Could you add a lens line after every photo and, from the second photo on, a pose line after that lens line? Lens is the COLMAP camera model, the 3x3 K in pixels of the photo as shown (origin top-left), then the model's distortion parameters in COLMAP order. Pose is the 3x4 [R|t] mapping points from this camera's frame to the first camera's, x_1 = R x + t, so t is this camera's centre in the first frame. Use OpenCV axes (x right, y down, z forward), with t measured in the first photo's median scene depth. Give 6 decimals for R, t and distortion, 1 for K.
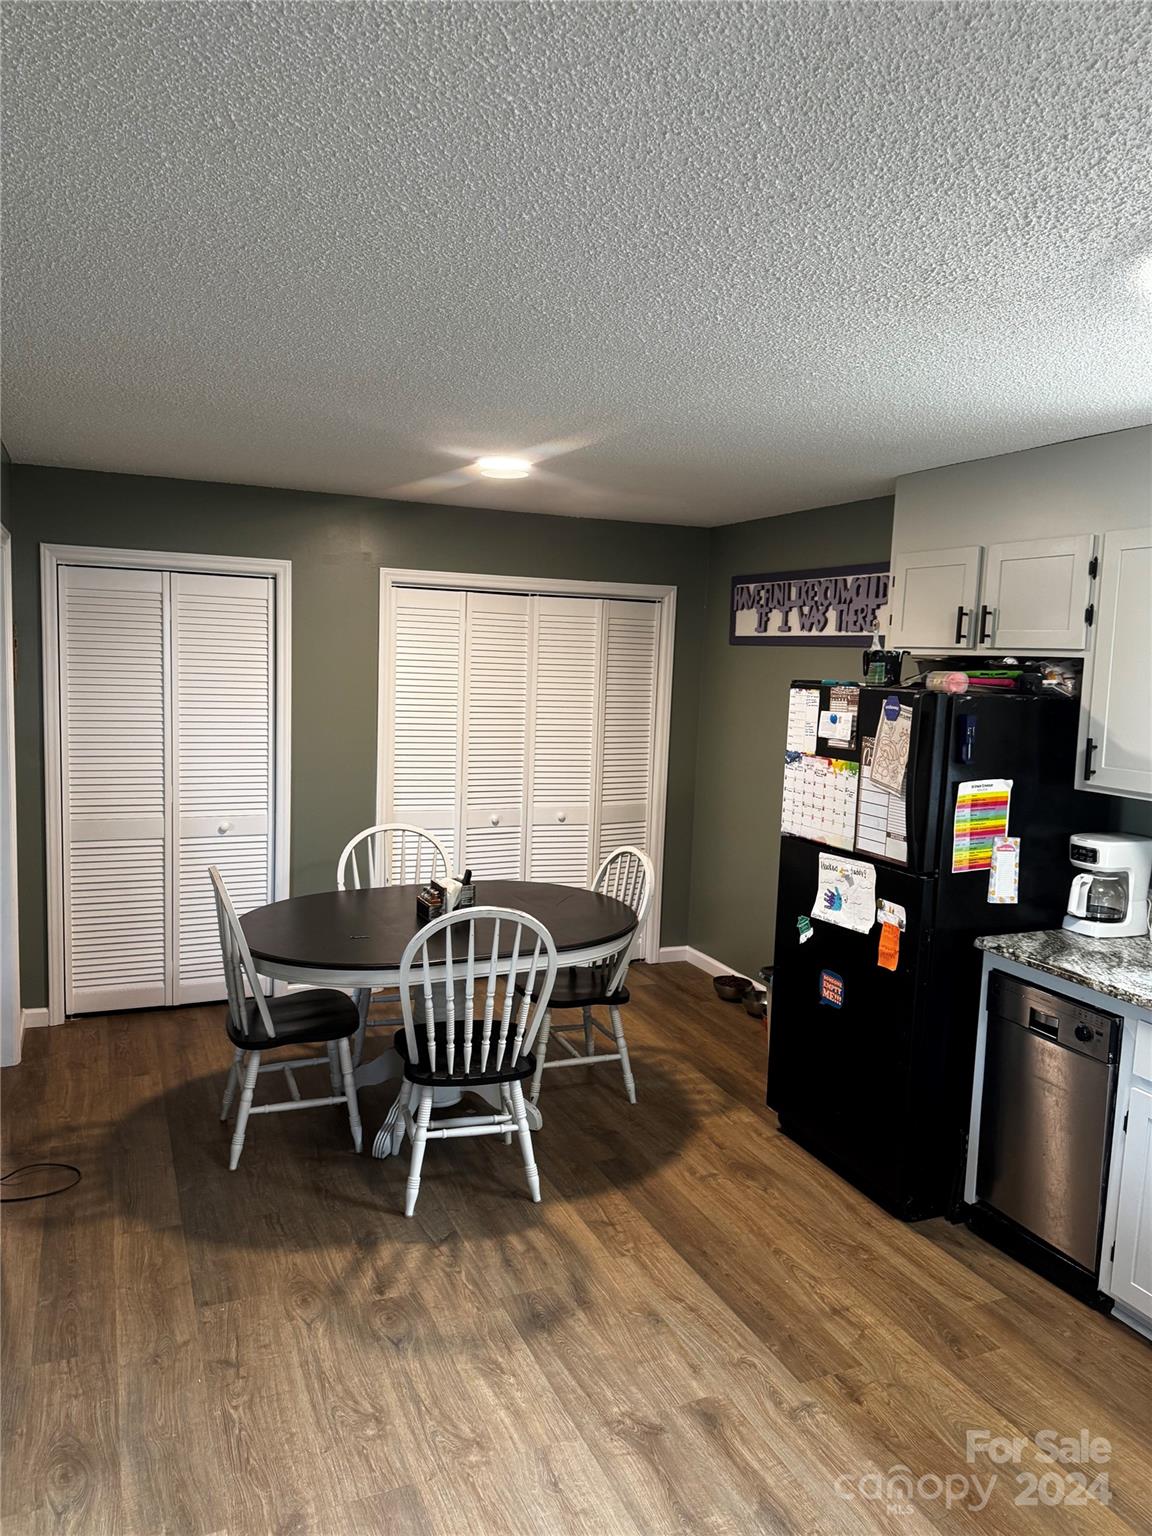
lens RADIAL K [[1076.6, 0, 576.0], [0, 1076.6, 768.0], [0, 0, 1]] dist [0.000078, -0.003893]
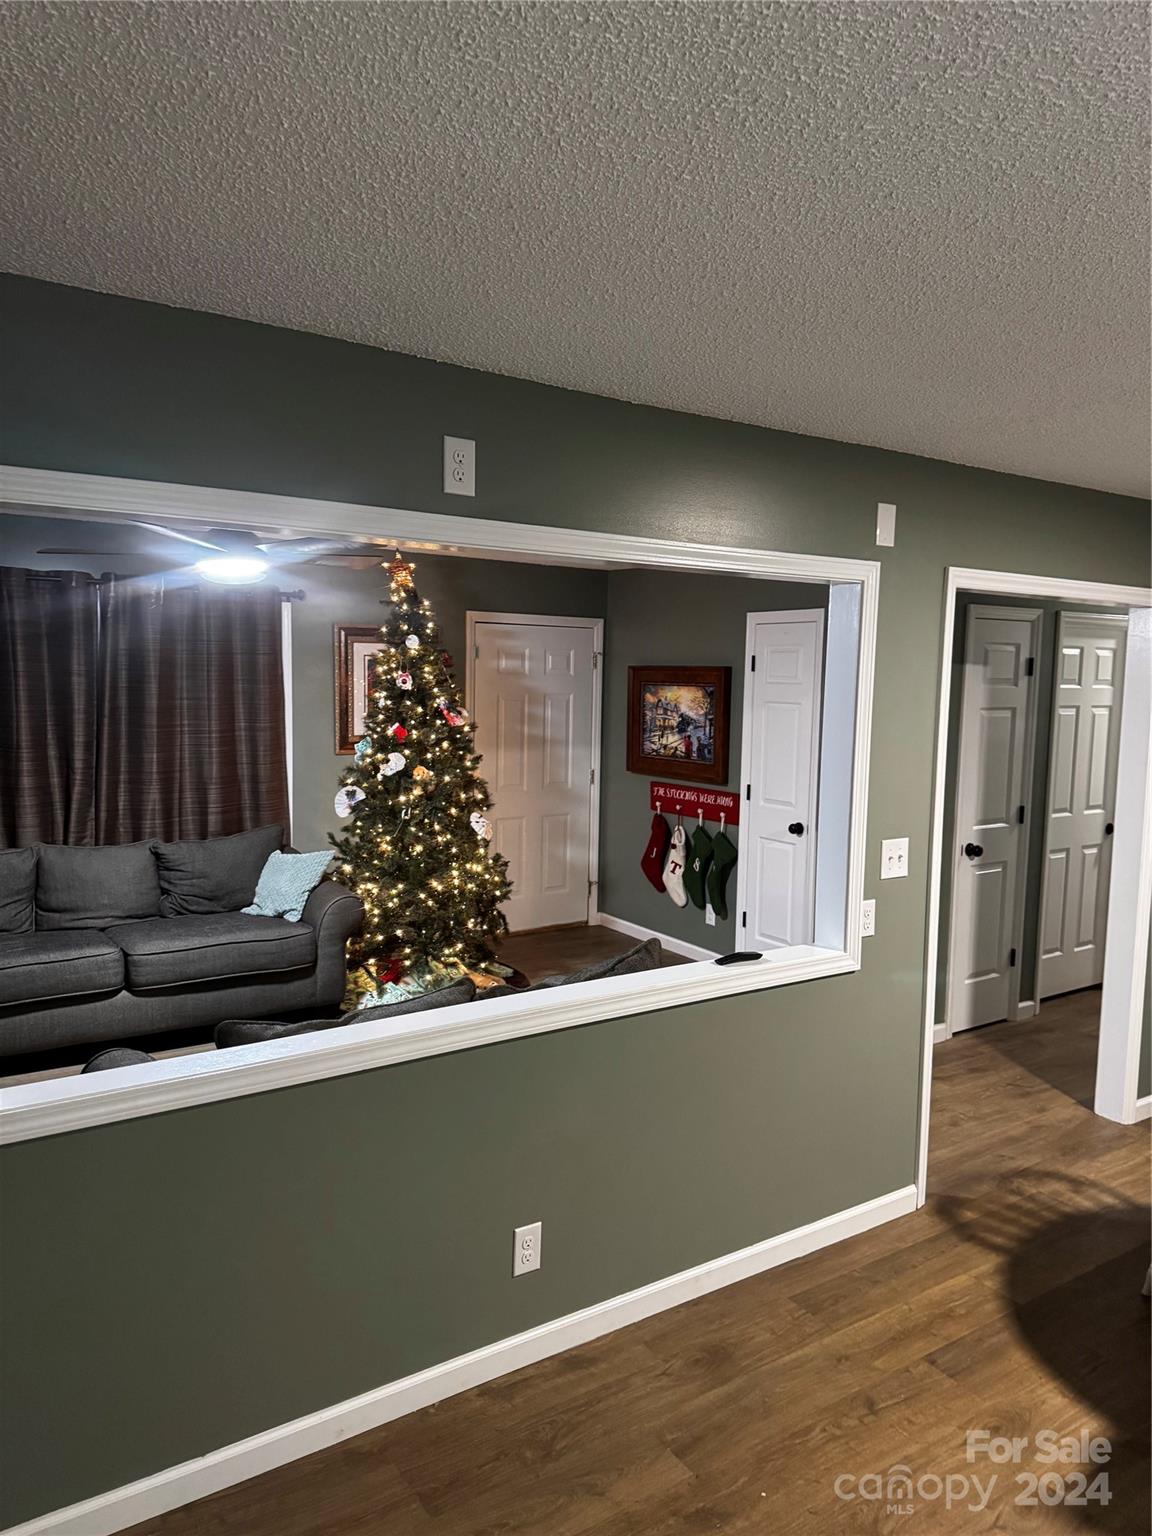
lens RADIAL K [[1076.6, 0, 576.0], [0, 1076.6, 768.0], [0, 0, 1]] dist [0.000078, -0.003893]
pose [[0.175127, 0.058317, -0.982817, 0.459603], [-0.126248, 0.991333, 0.036327, -0.024820], [0.976418, 0.117717, 0.180971, 0.392375]]
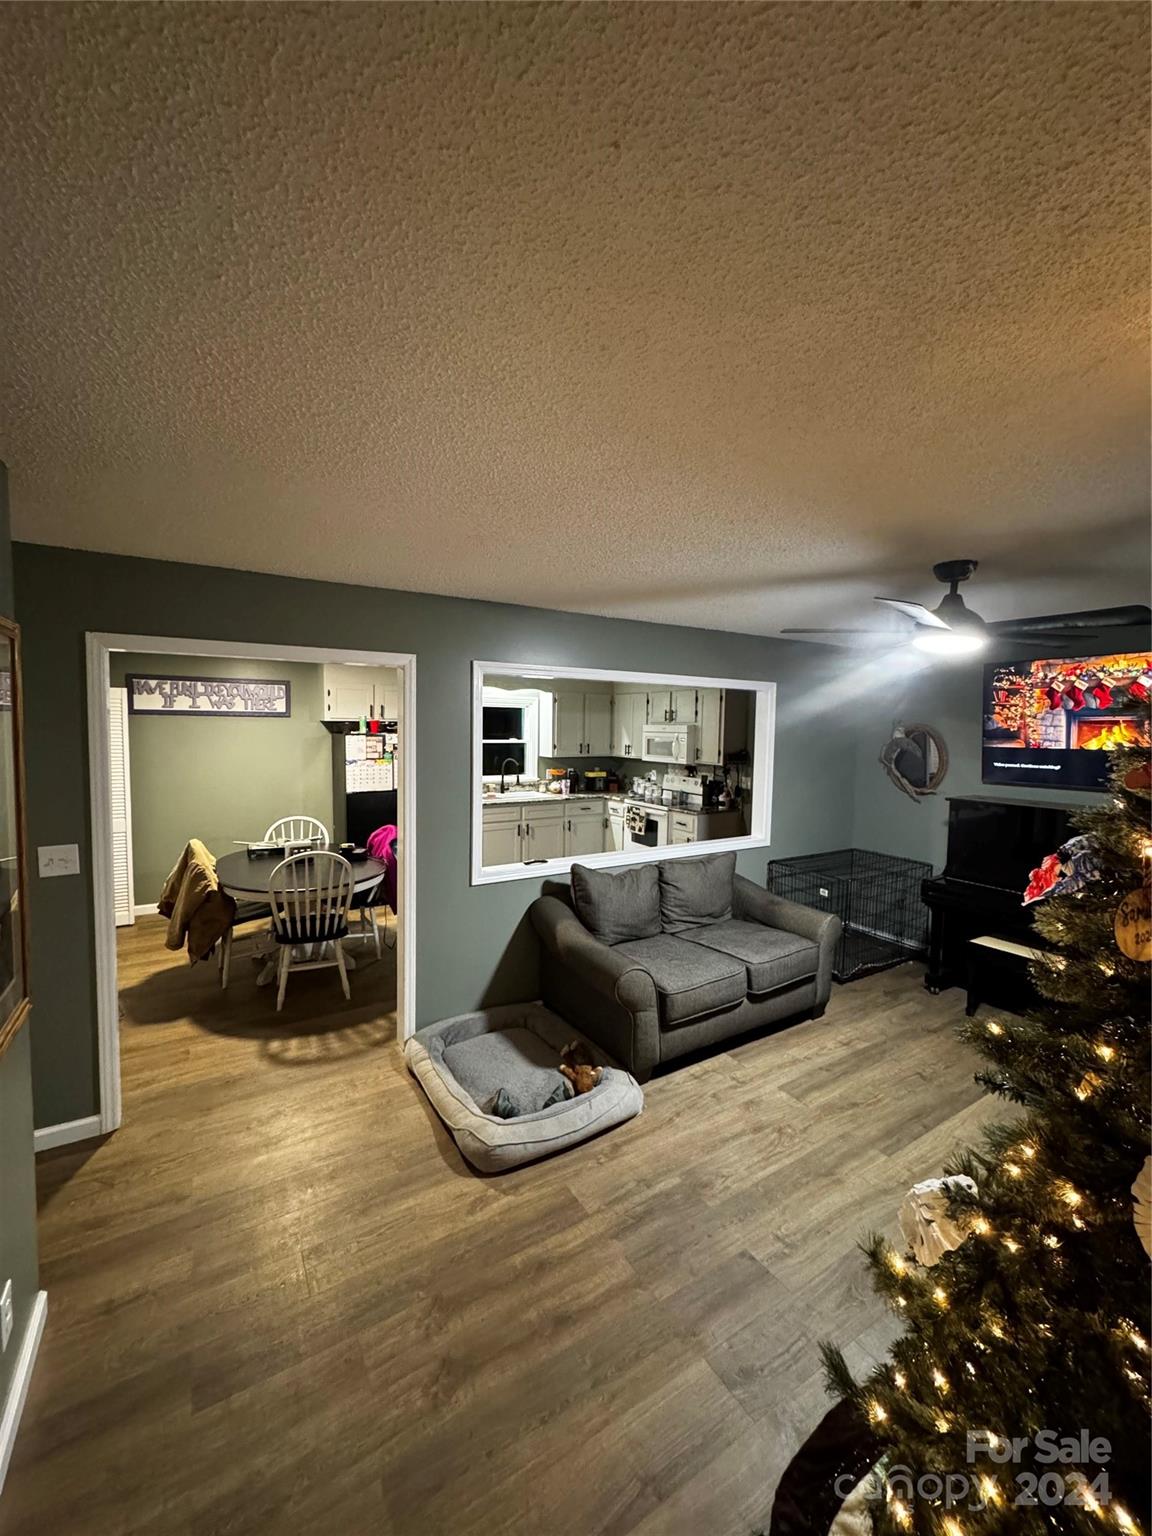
lens RADIAL K [[616.7, 0, 576.0], [0, 616.7, 768.0], [0, 0, 1]] dist [-0.000044, -0.000002]
pose [[-0.146102, -0.096091, 0.984592, -1.550614], [0.094117, 0.989407, 0.110527, -0.124018], [-0.984782, 0.108815, -0.135511, 0.790345]]
